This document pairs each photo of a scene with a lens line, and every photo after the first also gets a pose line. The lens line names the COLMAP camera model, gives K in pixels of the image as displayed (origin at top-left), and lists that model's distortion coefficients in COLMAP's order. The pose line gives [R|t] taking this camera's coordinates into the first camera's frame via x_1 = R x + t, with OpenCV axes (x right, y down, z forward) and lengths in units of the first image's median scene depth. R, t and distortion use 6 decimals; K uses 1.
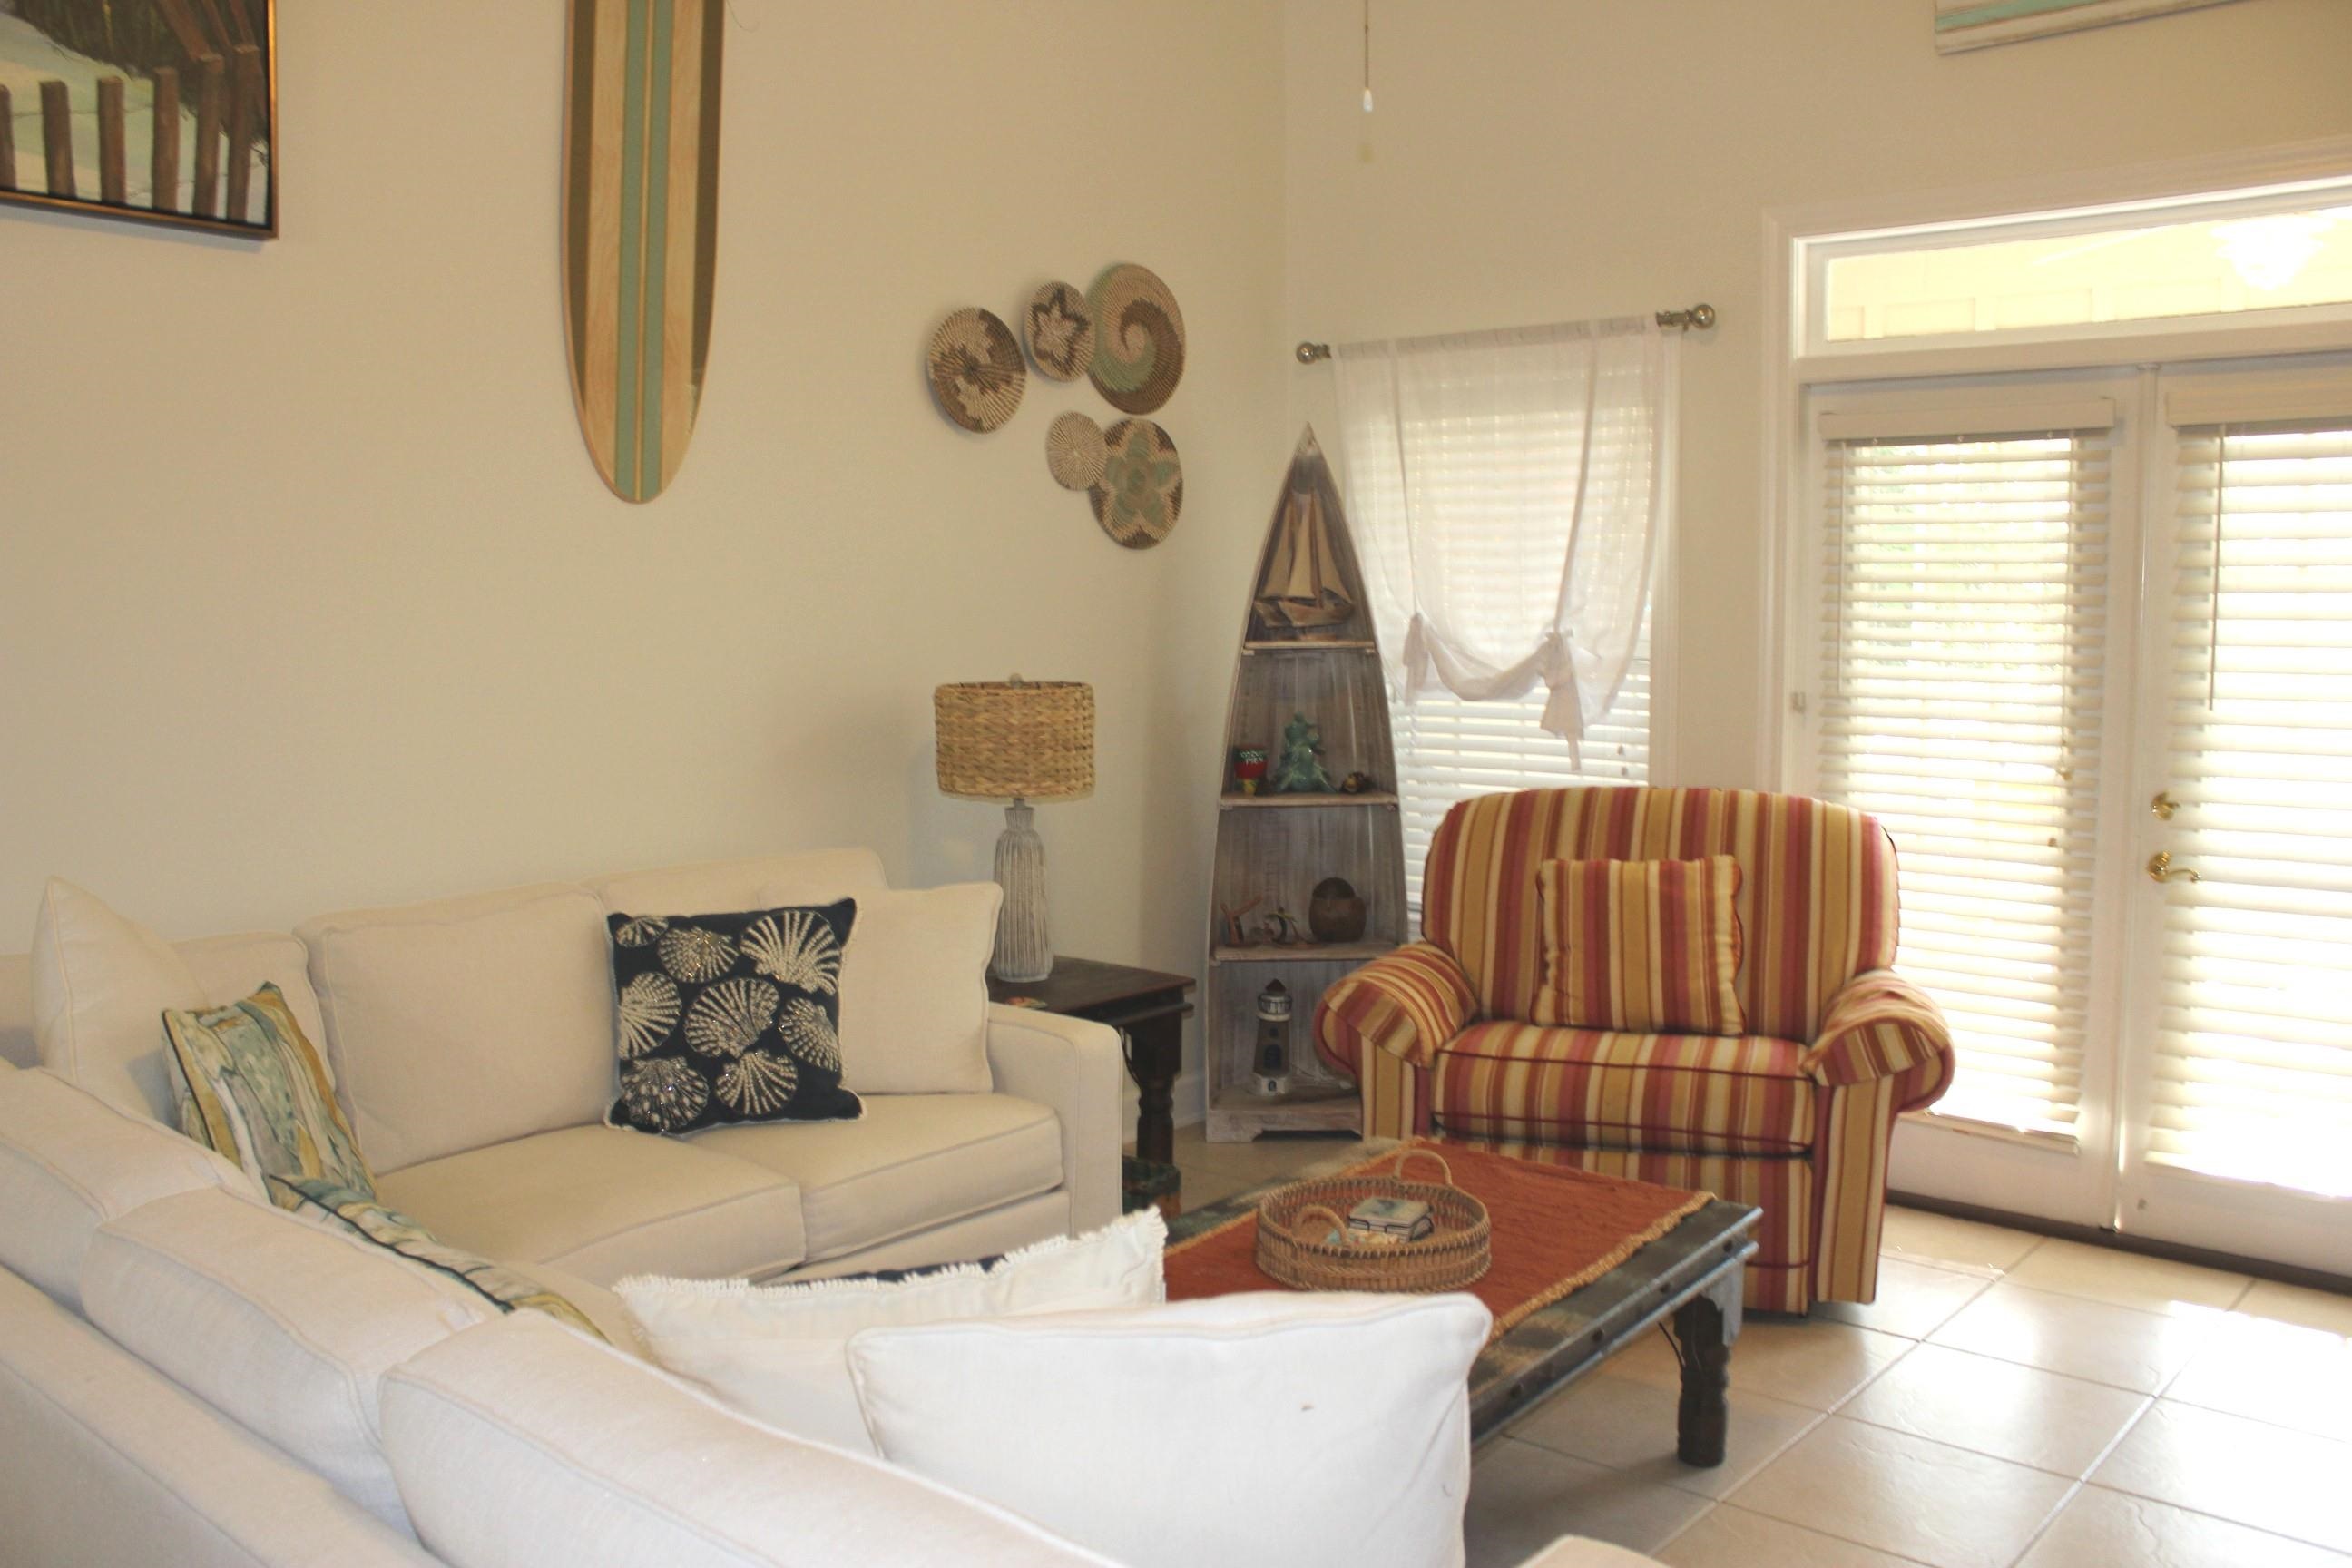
lens RADIAL K [[1969.5, 0, 1172.7], [0, 1969.5, 781.8], [0, 0, 1]] dist [-0.167433, 0.167289]
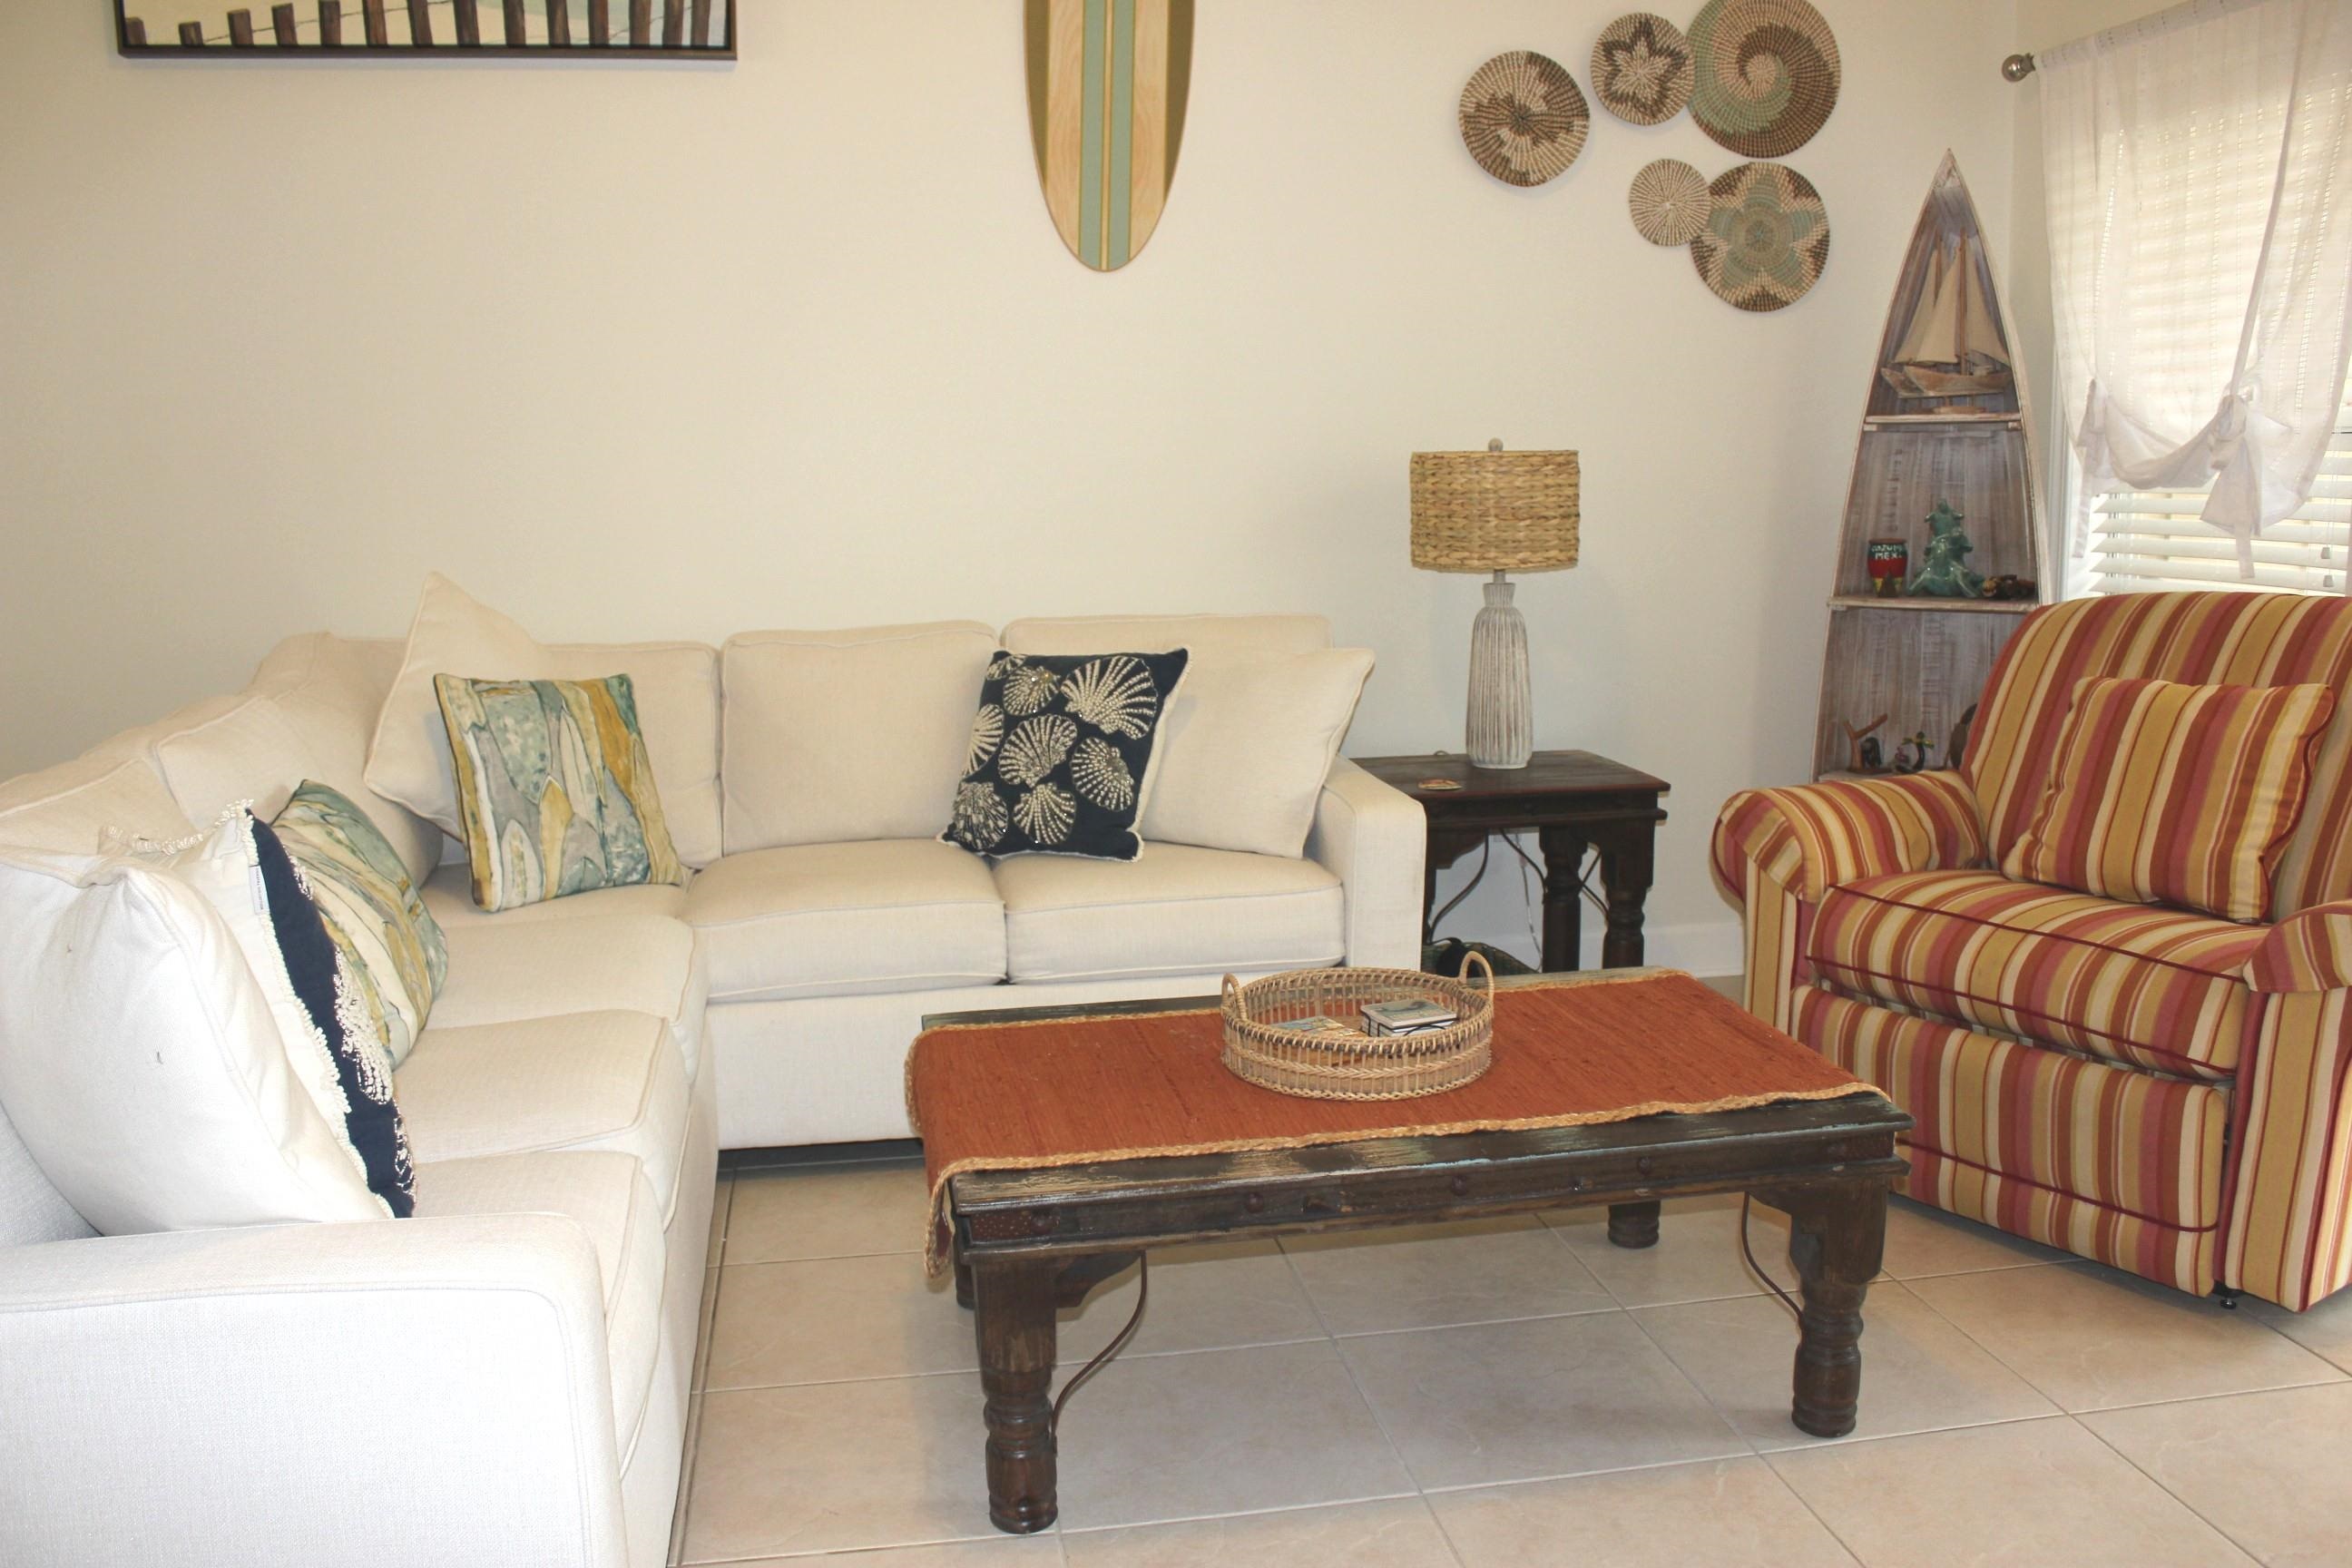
lens RADIAL K [[1956.5, 0, 1170.7], [0, 1956.5, 797.6], [0, 0, 1]] dist [-0.166996, 0.151860]
pose [[0.774688, 0.098088, -0.624690, 0.407810], [-0.046978, 0.994093, 0.097833, 0.032814], [0.630596, -0.046443, 0.774720, 0.188022]]
